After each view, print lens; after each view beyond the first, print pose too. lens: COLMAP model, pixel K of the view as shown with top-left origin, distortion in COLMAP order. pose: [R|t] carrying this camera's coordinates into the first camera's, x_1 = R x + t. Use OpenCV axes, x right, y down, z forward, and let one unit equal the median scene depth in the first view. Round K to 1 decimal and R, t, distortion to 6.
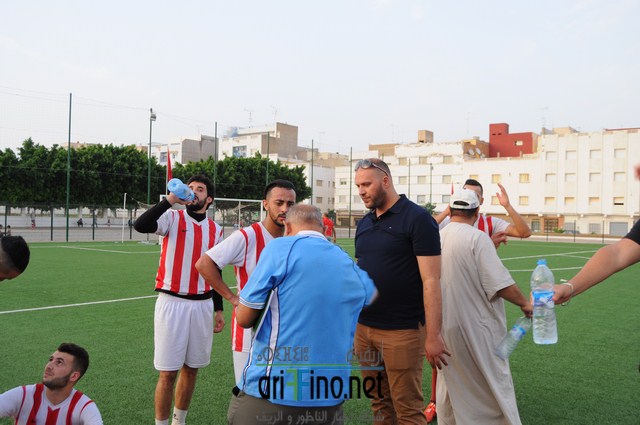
lens RADIAL K [[653.7, 0, 320.0], [0, 653.7, 212.5], [0, 0, 1]] dist [-0.018911, 0.003608]
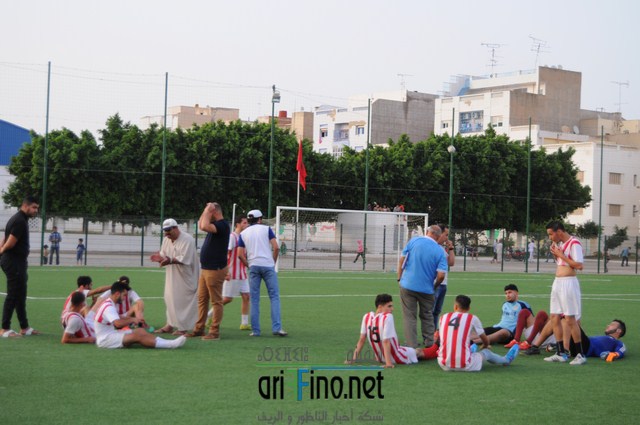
lens RADIAL K [[1255.8, 0, 320.0], [0, 1255.8, 212.5], [0, 0, 1]] dist [0.038951, 0.029954]
pose [[0.966675, 0.002391, -0.255997, 0.053251], [-0.006355, 0.999872, -0.014659, 0.000033], [0.255929, 0.015798, 0.966566, -0.117623]]
